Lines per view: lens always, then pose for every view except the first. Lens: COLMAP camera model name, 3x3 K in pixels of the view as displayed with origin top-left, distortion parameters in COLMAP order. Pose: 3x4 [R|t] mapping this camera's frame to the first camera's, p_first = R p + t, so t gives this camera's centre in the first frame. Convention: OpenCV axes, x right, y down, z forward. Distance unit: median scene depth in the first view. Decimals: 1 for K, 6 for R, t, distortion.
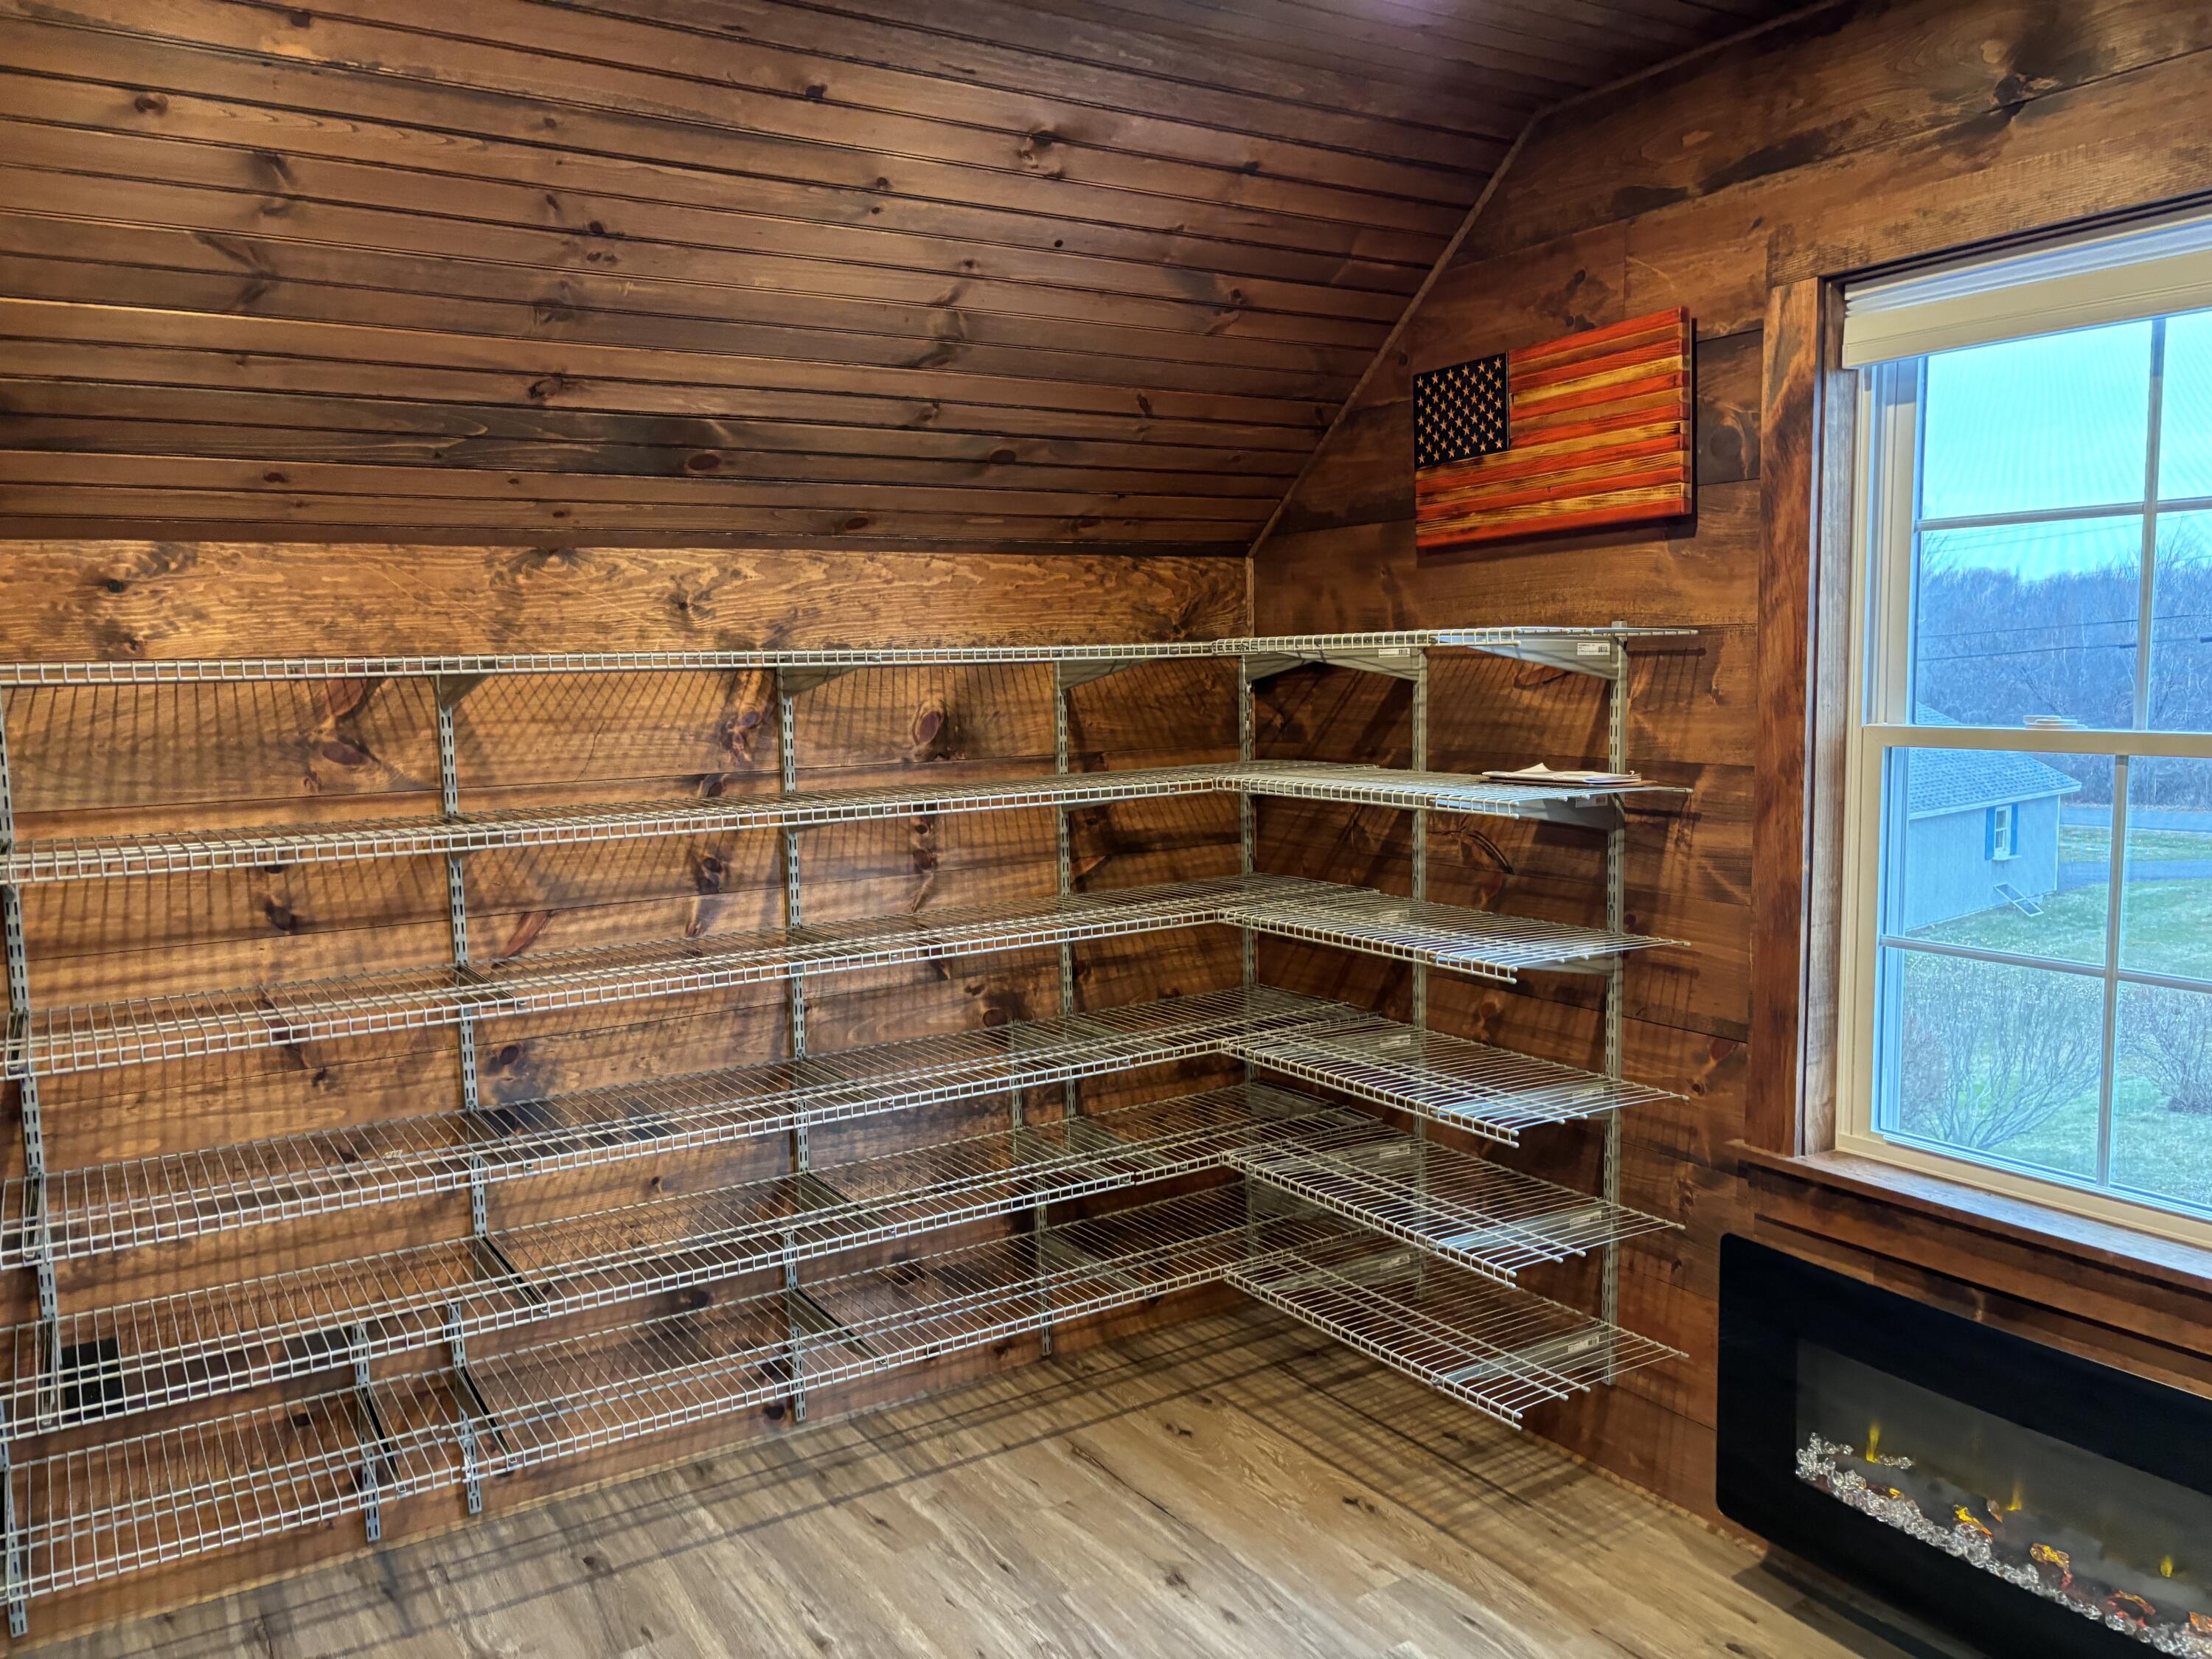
lens RADIAL K [[1659.7, 0, 1113.2], [0, 1659.7, 836.7], [0, 0, 1]] dist [0.050825, -0.046504]
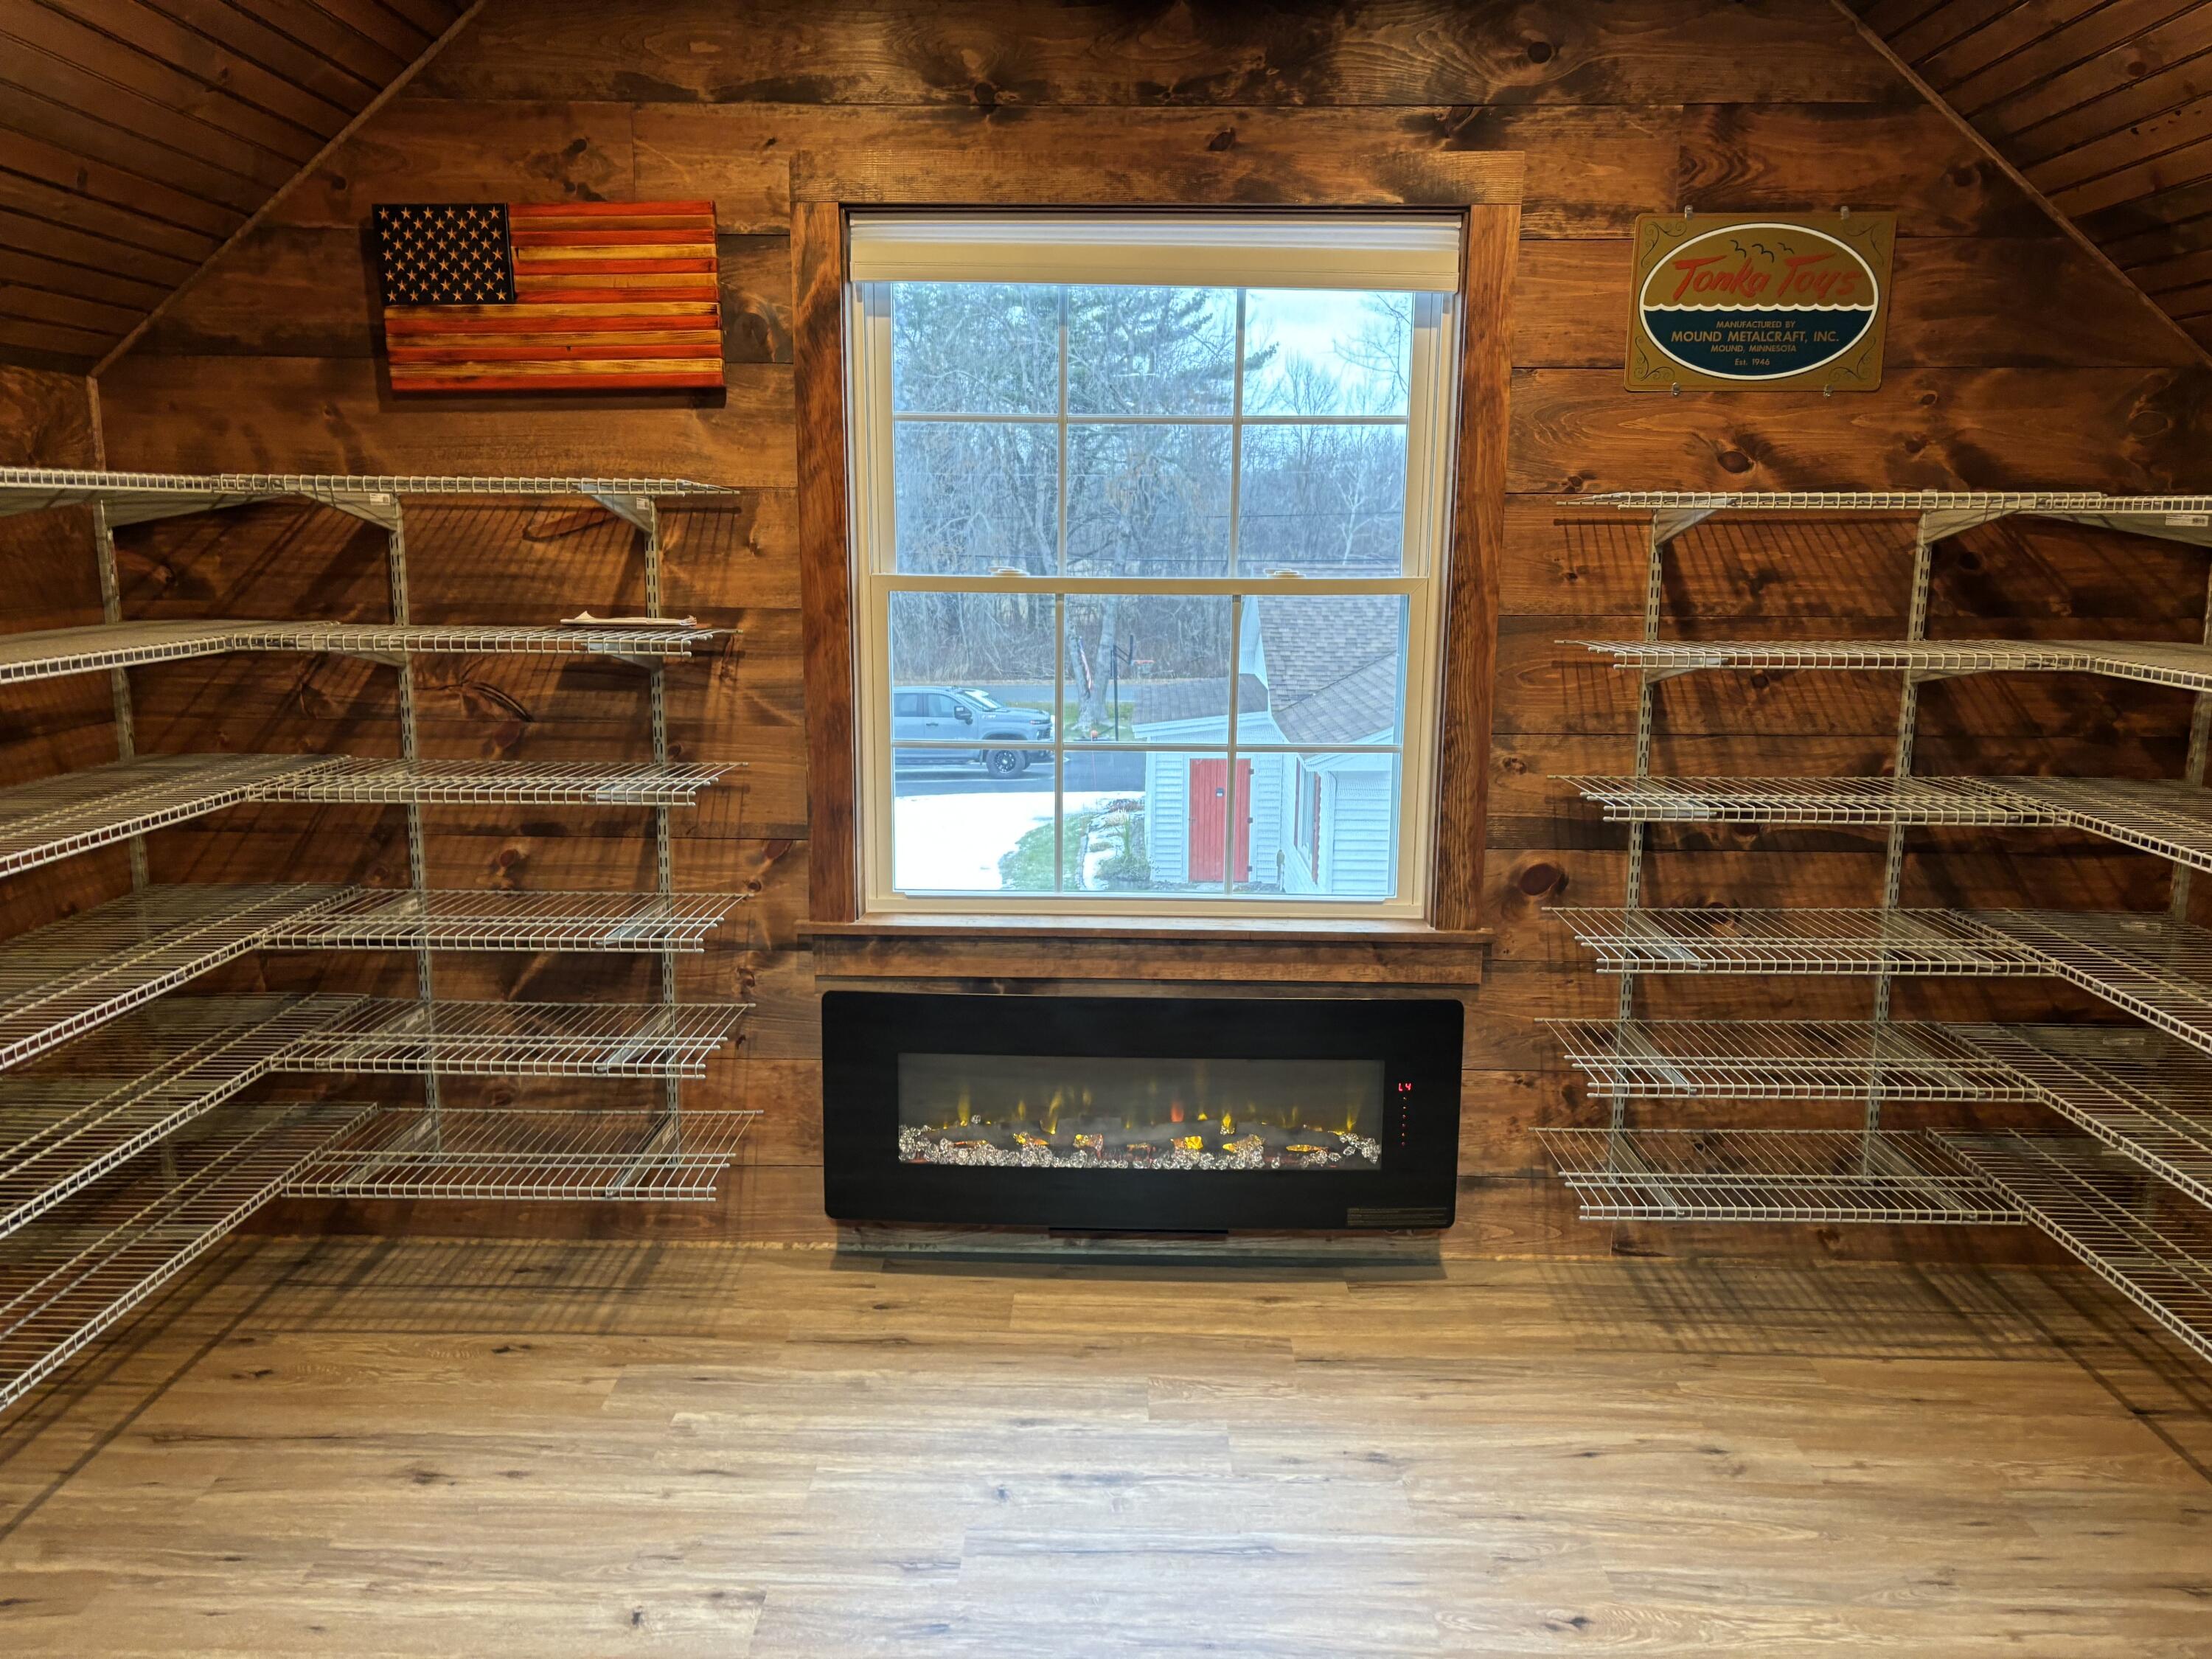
lens RADIAL K [[1661.8, 0, 1100.3], [0, 1661.8, 818.8], [0, 0, 1]] dist [0.037608, 0.009794]
pose [[0.556791, -0.121725, 0.821685, -0.469801], [0.070929, 0.992559, 0.098976, 0.004891], [-0.827619, 0.003172, 0.561281, 0.139166]]
